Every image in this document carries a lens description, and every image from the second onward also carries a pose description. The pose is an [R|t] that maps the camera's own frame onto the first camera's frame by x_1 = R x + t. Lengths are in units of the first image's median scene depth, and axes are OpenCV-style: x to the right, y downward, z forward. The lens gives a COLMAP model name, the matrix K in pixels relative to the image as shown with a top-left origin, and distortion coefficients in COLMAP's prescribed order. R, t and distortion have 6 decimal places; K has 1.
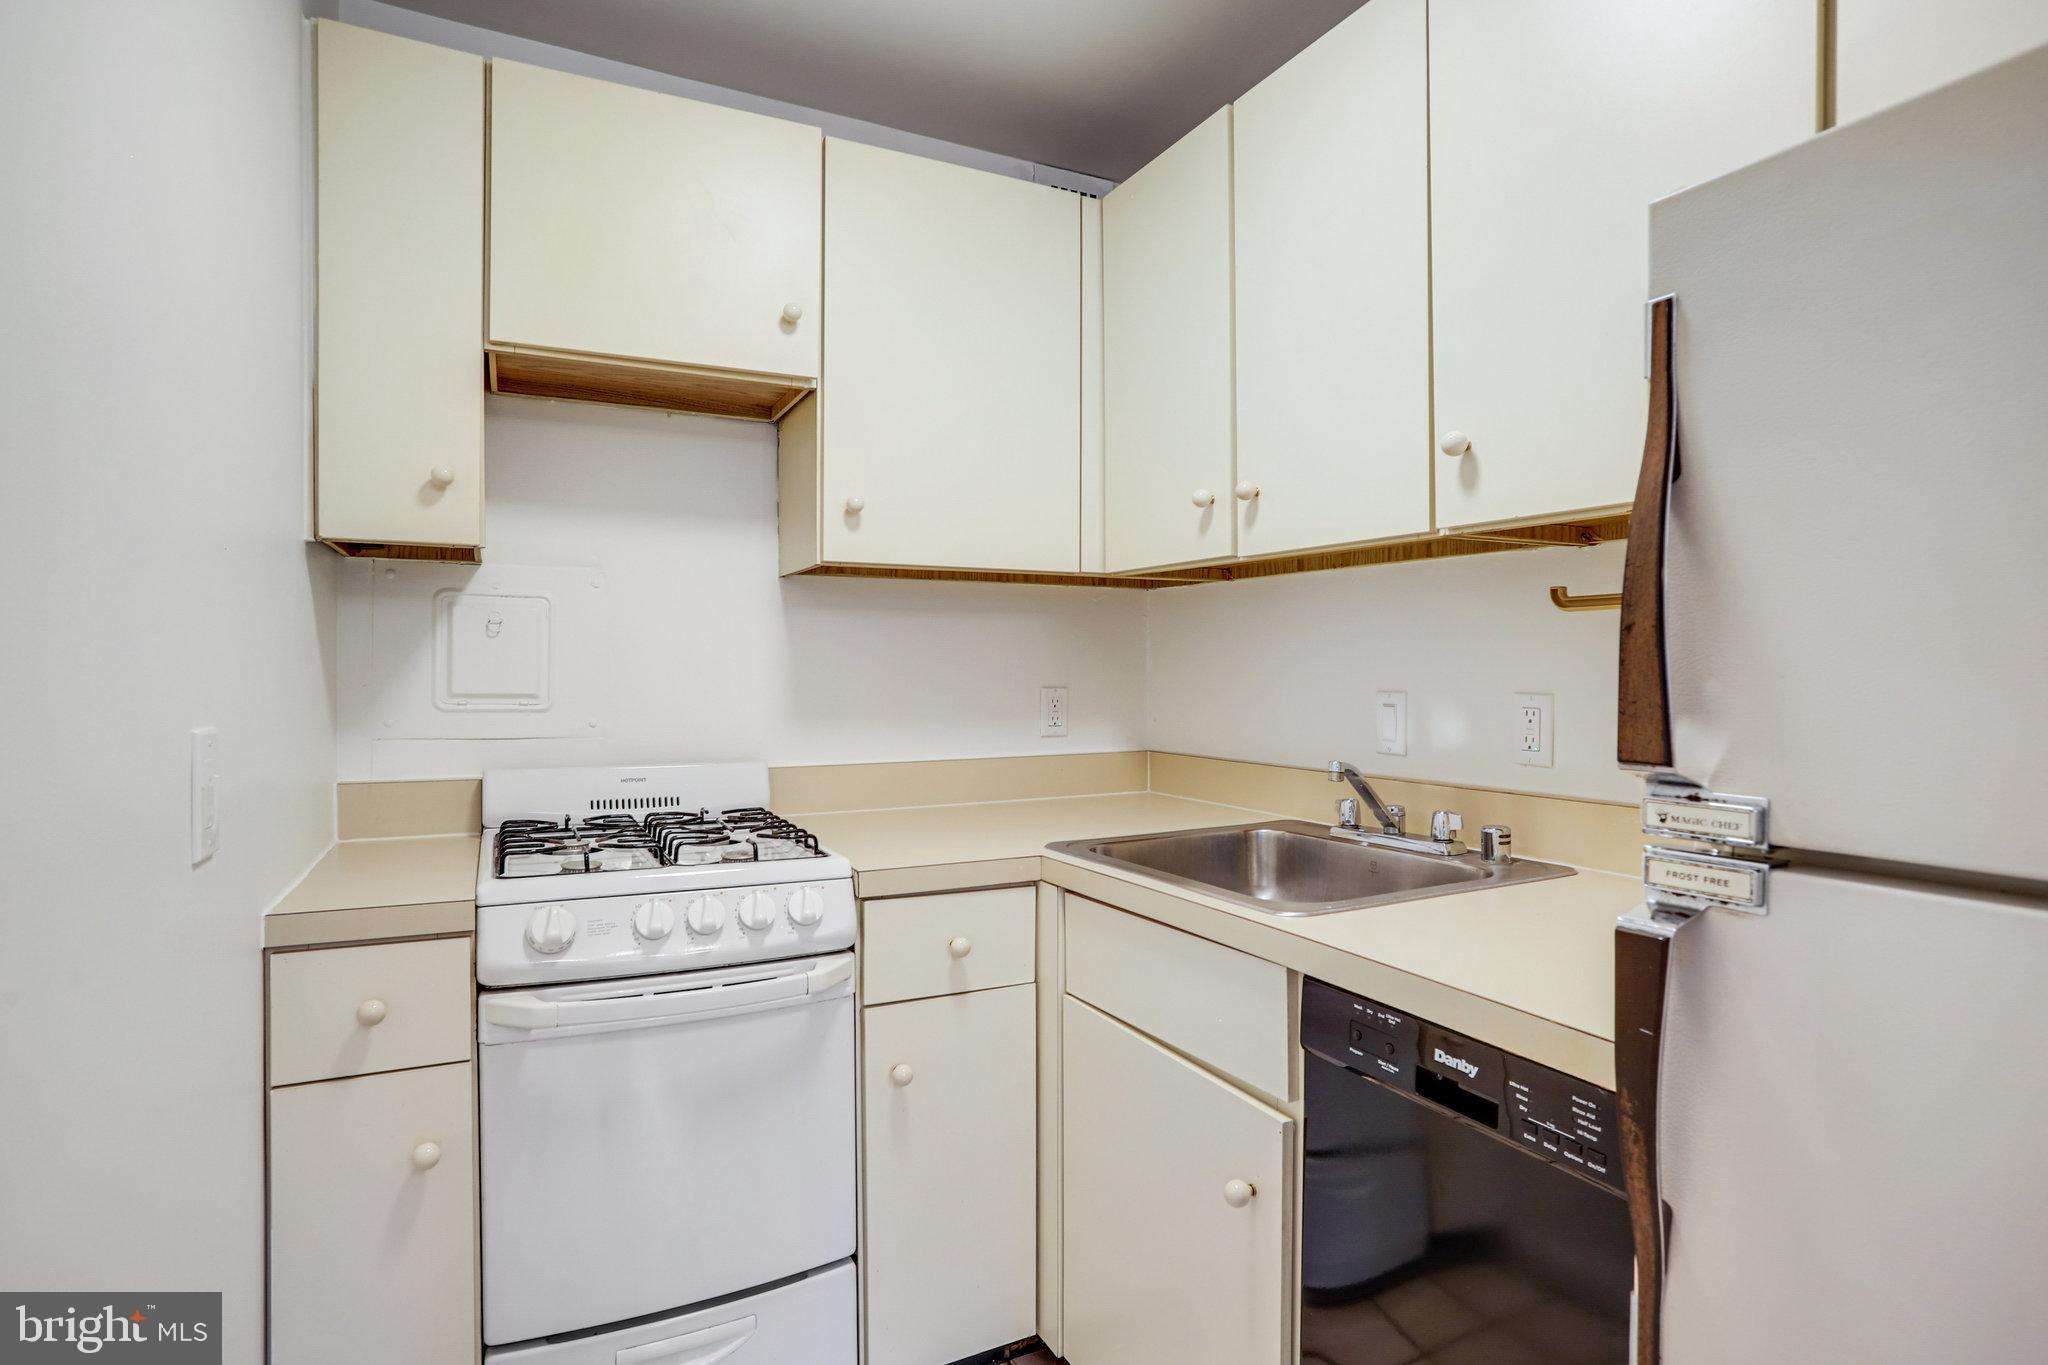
lens RADIAL K [[1036.8, 0, 1024.0], [0, 1036.8, 682.5], [0, 0, 1]] dist [-0.088068, 0.034540]
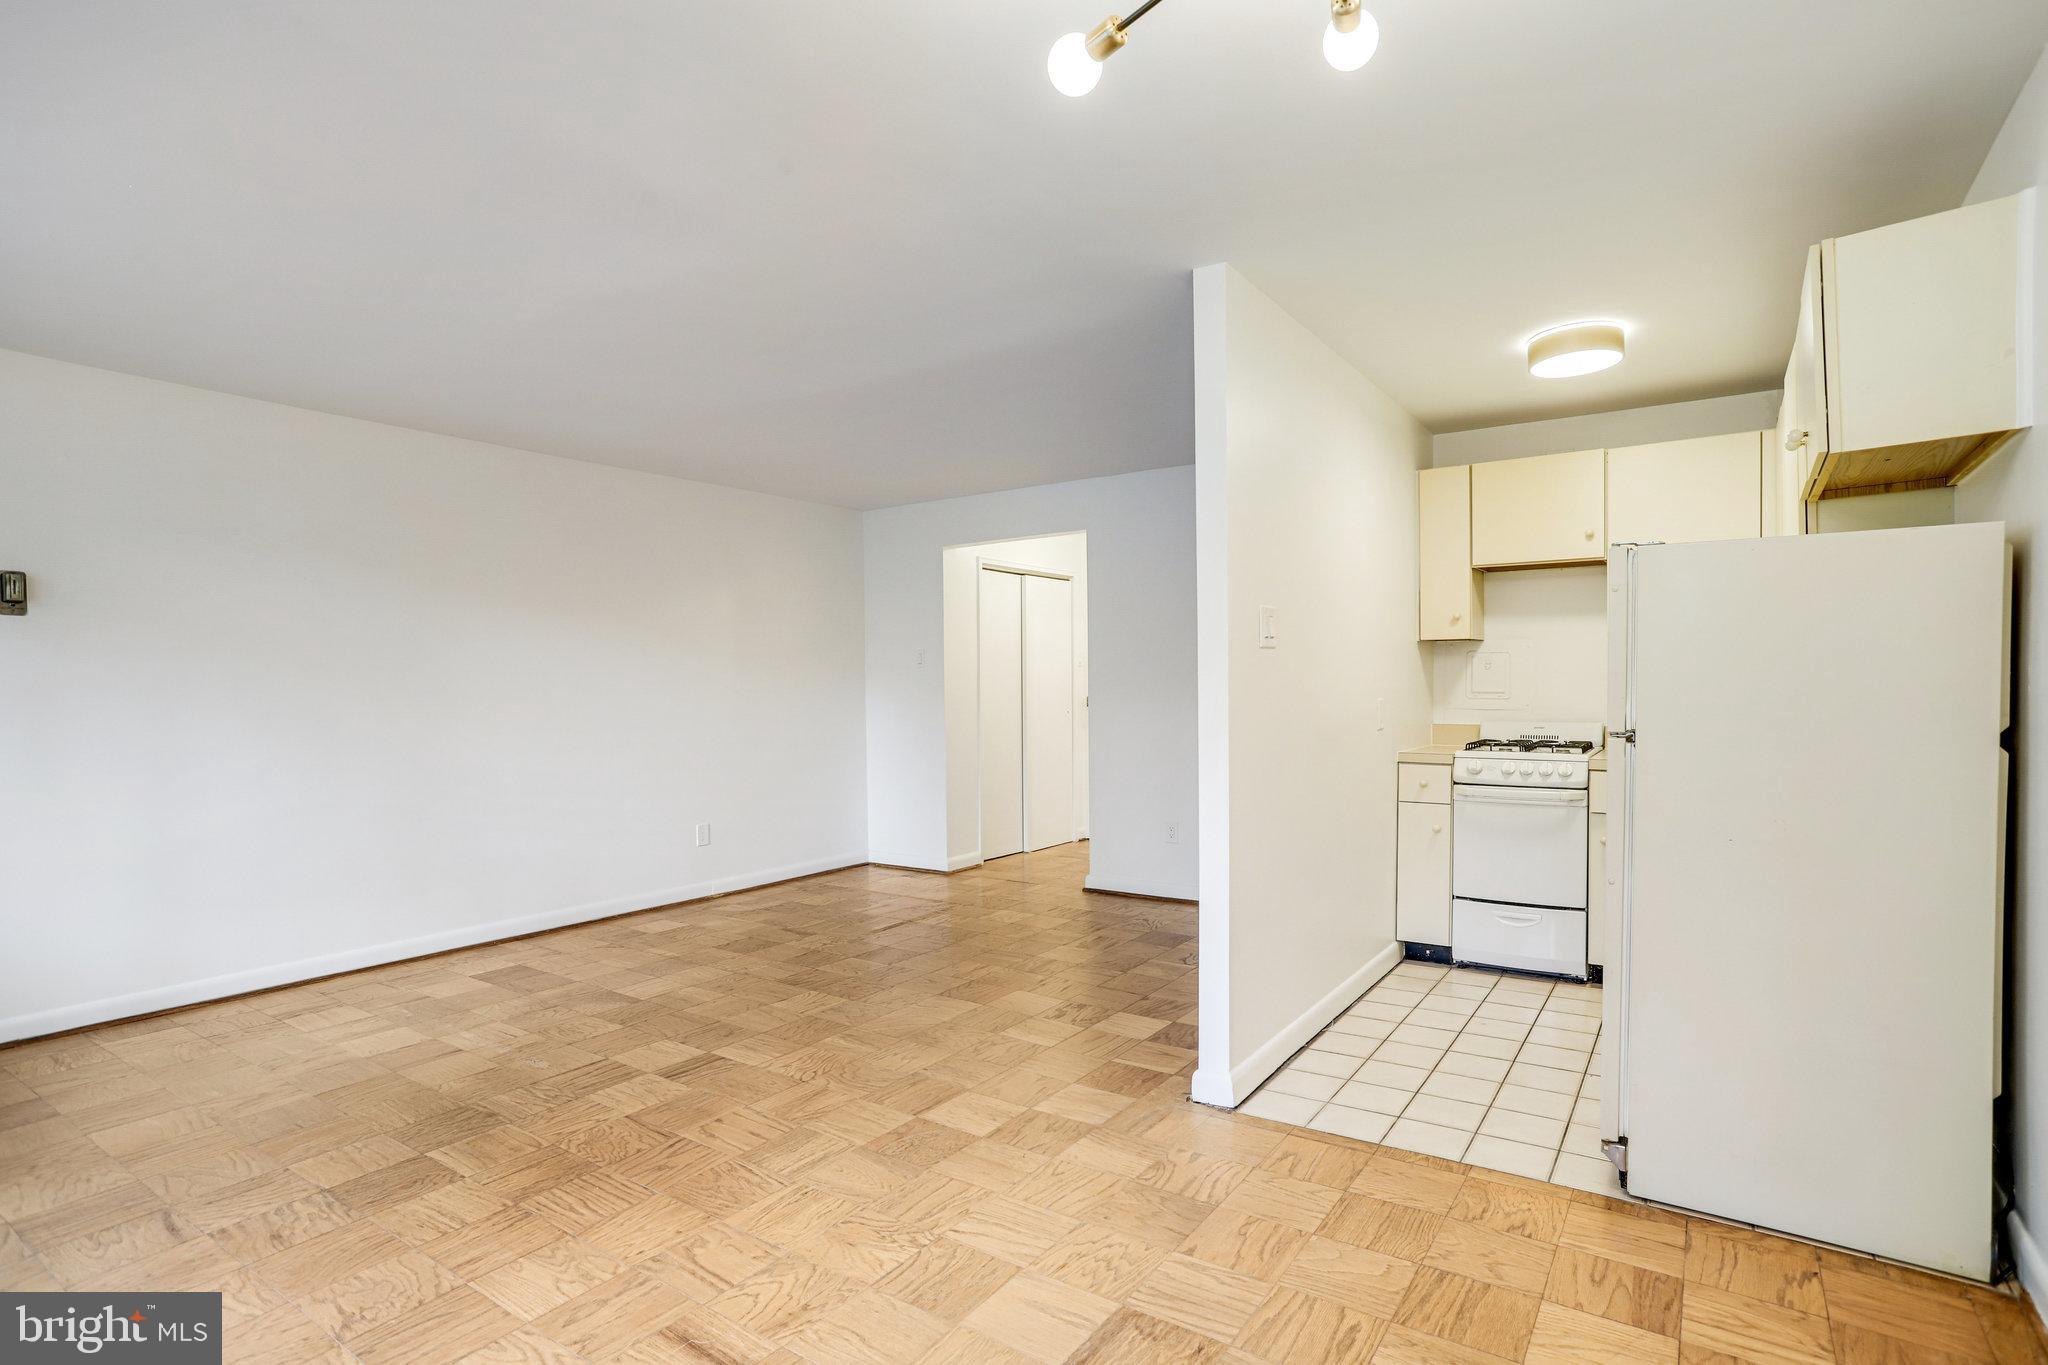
lens RADIAL K [[1036.8, 0, 1024.0], [0, 1036.8, 682.5], [0, 0, 1]] dist [-0.088068, 0.034540]
pose [[0.469062, -0.007198, -0.883136, 1.460979], [-0.001781, 0.999957, -0.009096, 0.011638], [0.883163, 0.005839, 0.469029, -1.503373]]
